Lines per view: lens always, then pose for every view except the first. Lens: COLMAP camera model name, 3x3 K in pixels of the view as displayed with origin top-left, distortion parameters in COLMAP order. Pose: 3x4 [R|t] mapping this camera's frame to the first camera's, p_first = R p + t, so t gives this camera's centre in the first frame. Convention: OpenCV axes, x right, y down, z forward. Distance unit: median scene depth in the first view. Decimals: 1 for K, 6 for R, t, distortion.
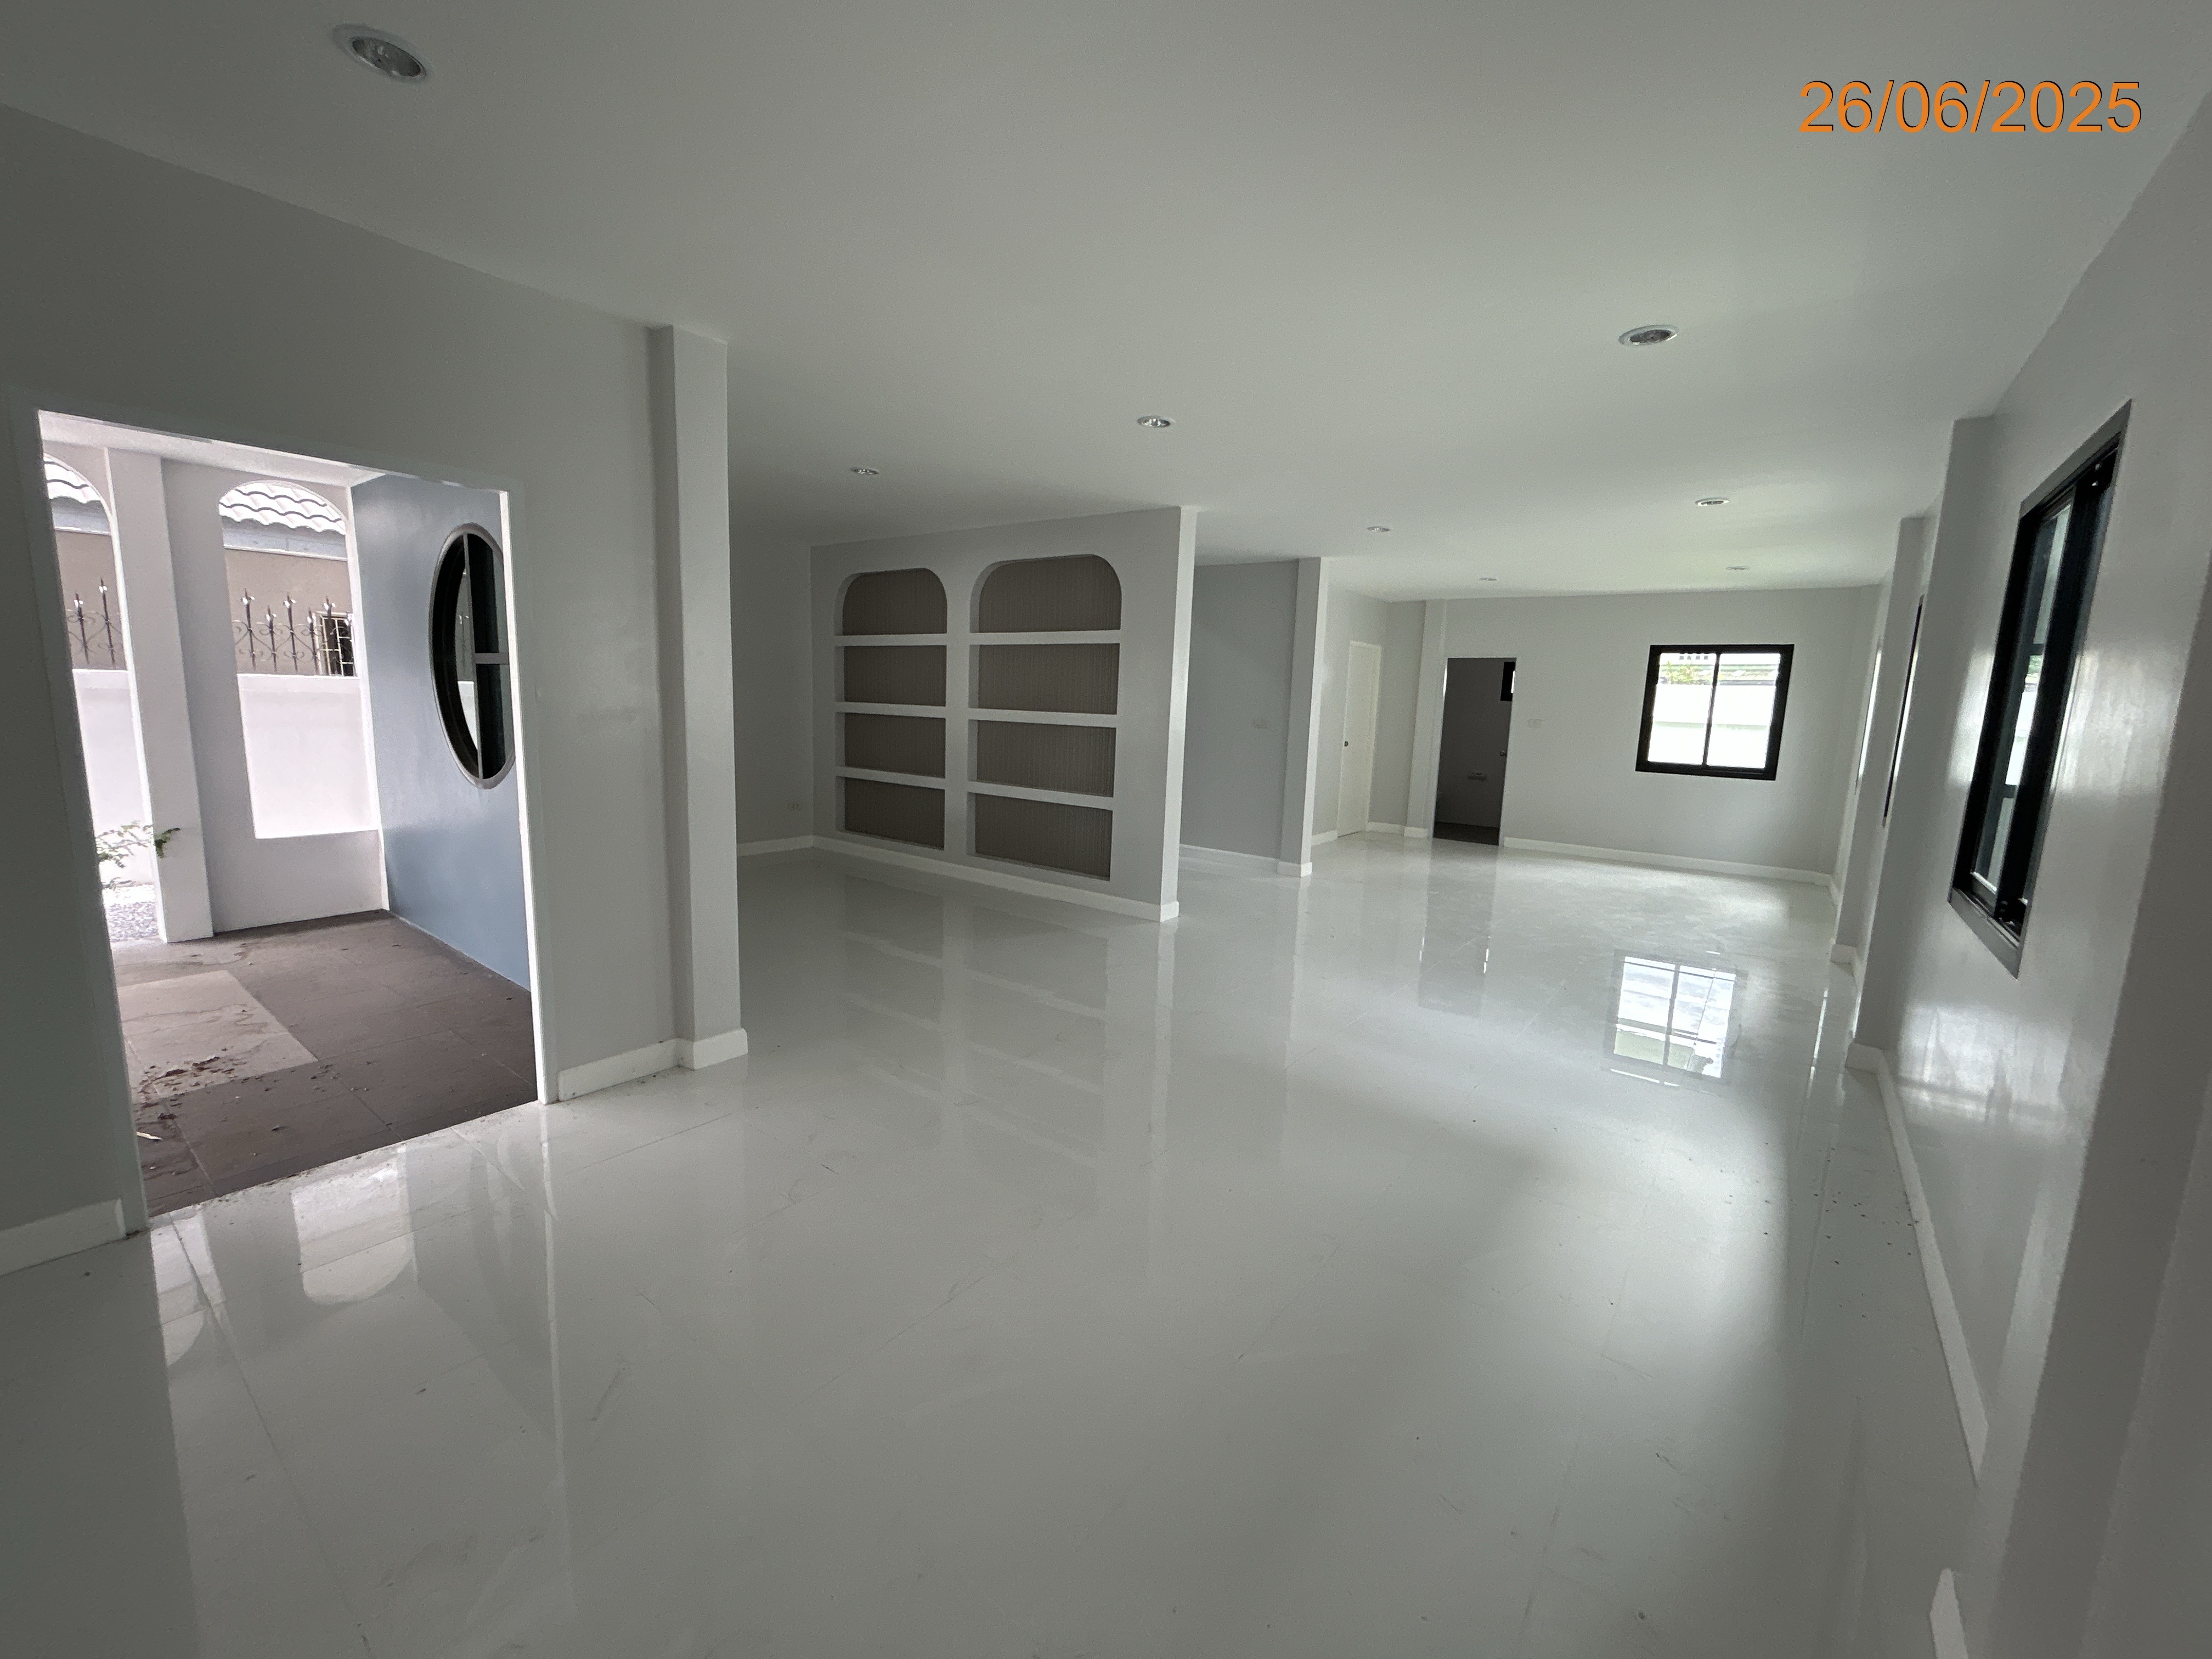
lens RADIAL K [[896.9, 0, 1106.0], [0, 896.9, 829.5], [0, 0, 1]] dist [-0.000252, 0.000908]
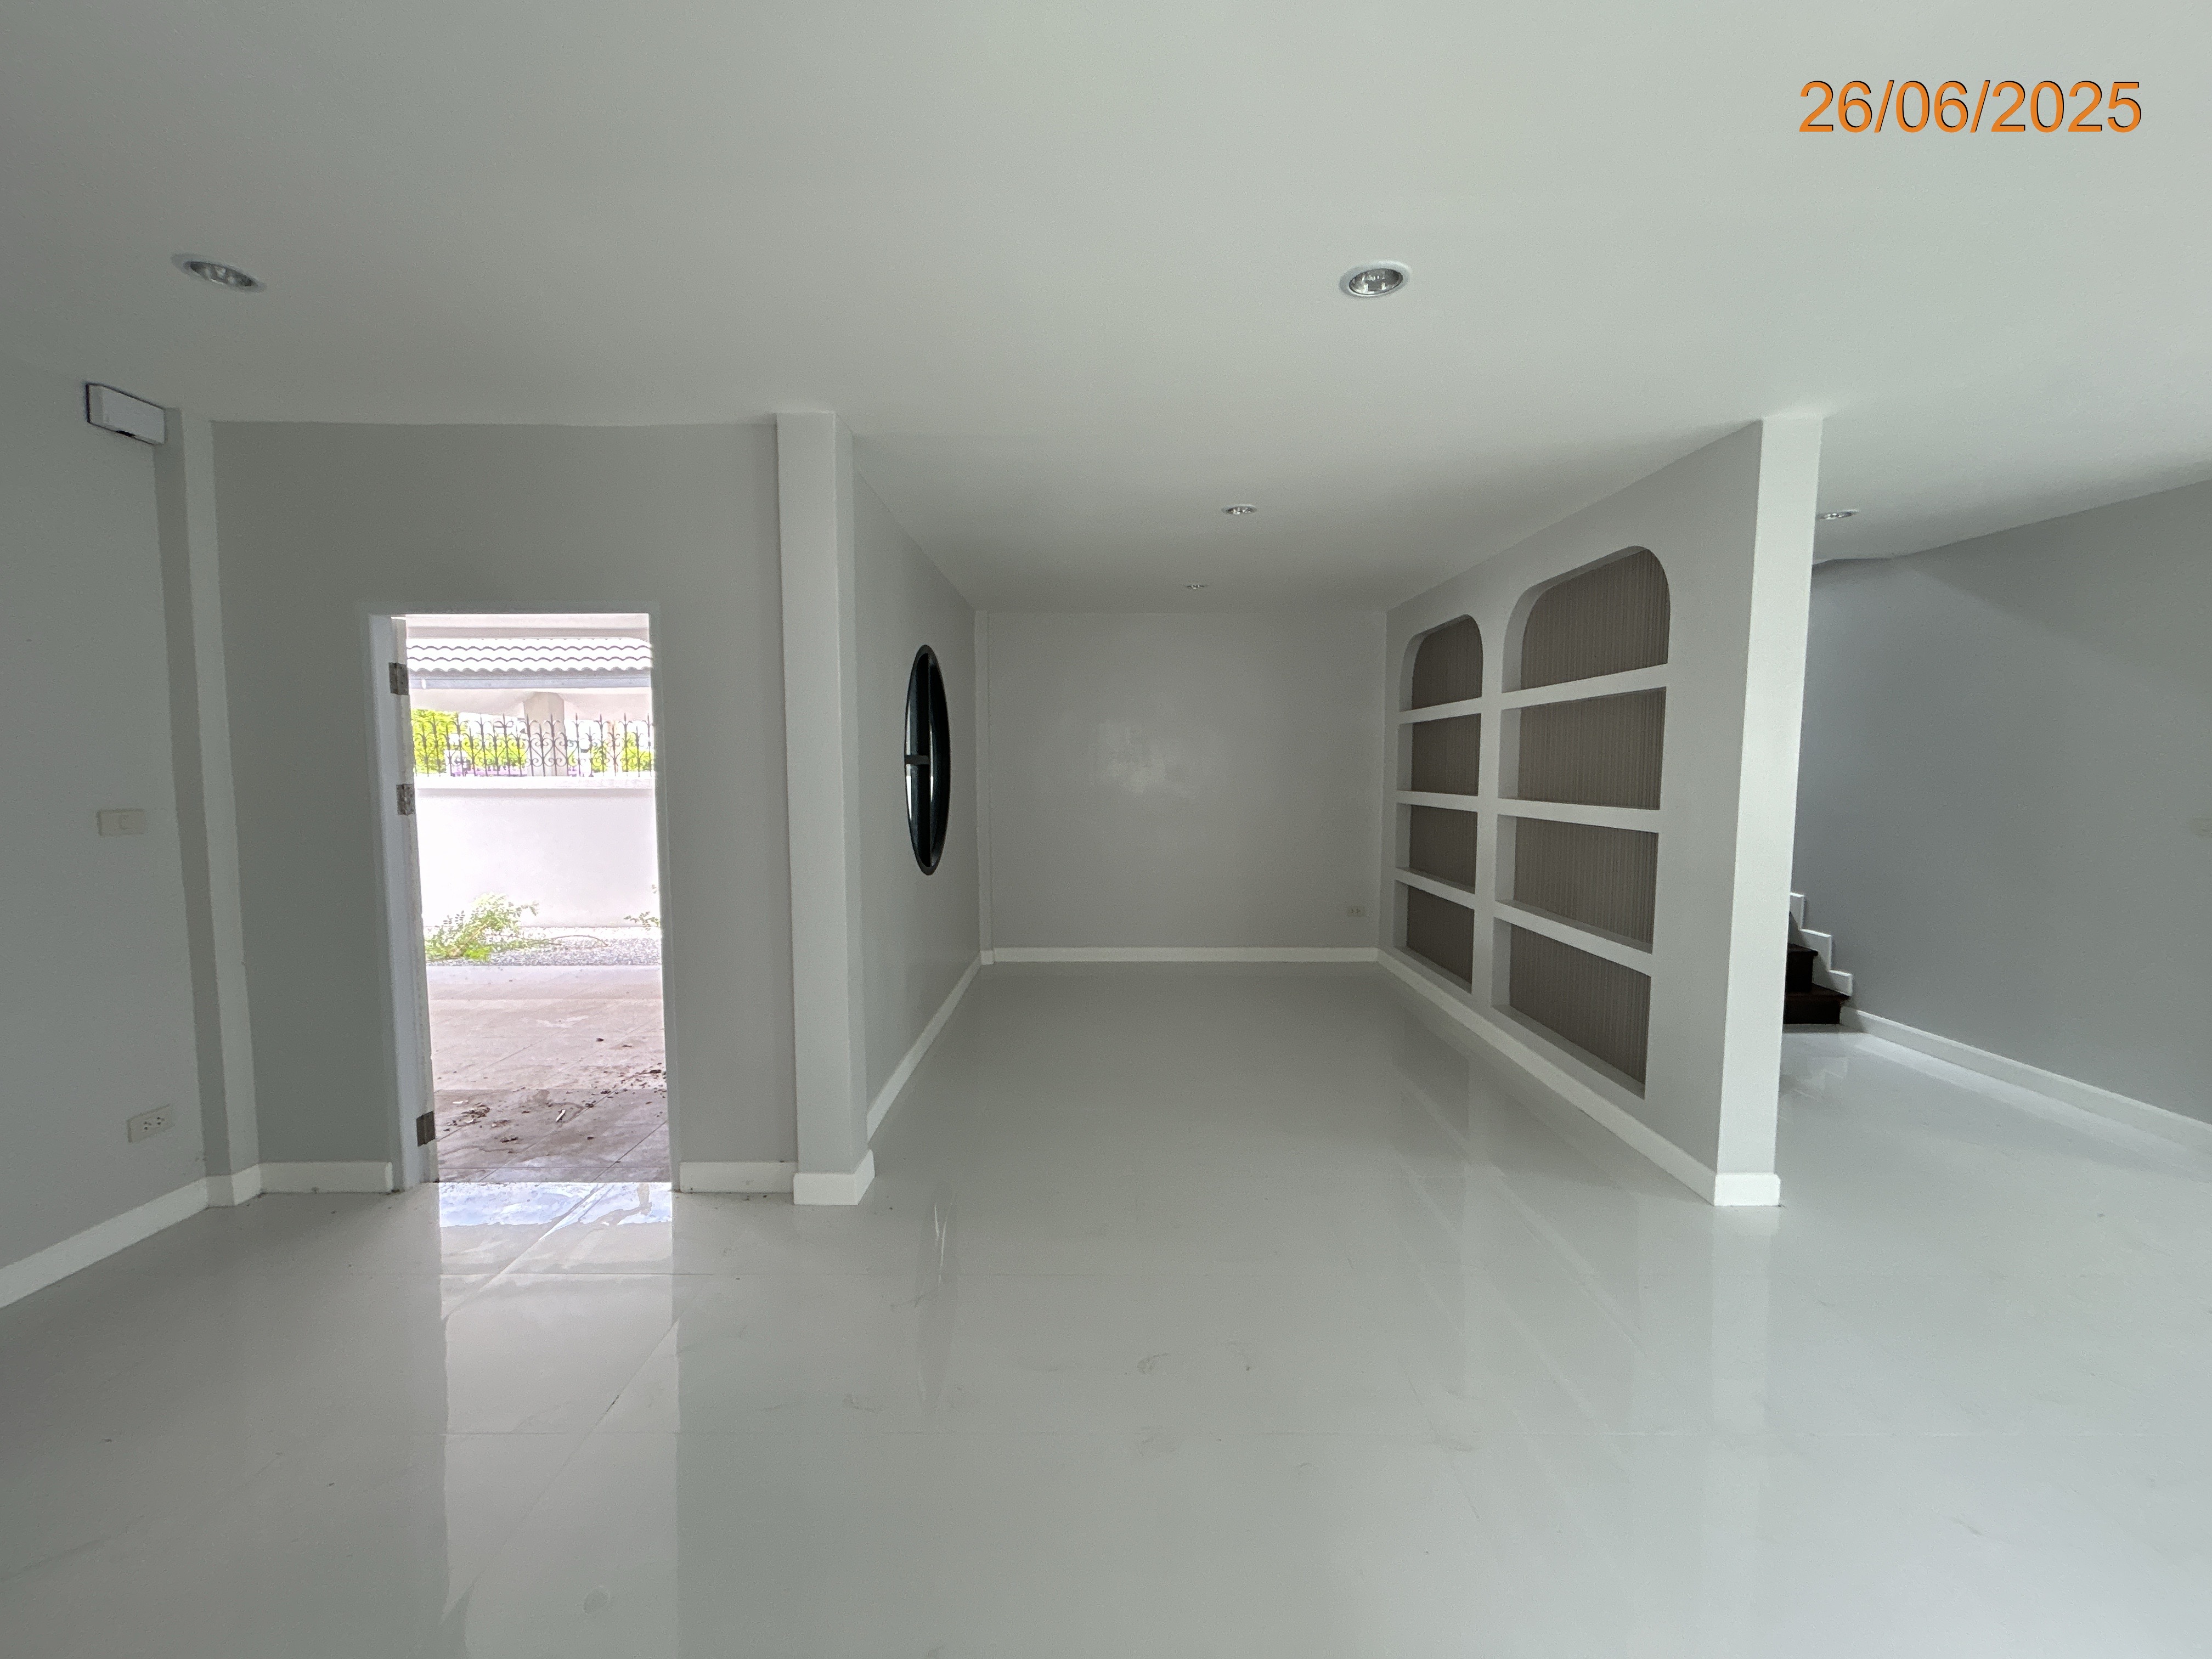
lens RADIAL K [[896.9, 0, 1106.0], [0, 896.9, 829.5], [0, 0, 1]] dist [-0.000252, 0.000908]
pose [[0.608179, 0.020930, -0.793524, 0.251304], [-0.095927, 0.994264, -0.047296, -0.054070], [0.787983, 0.104885, 0.606698, 0.370982]]
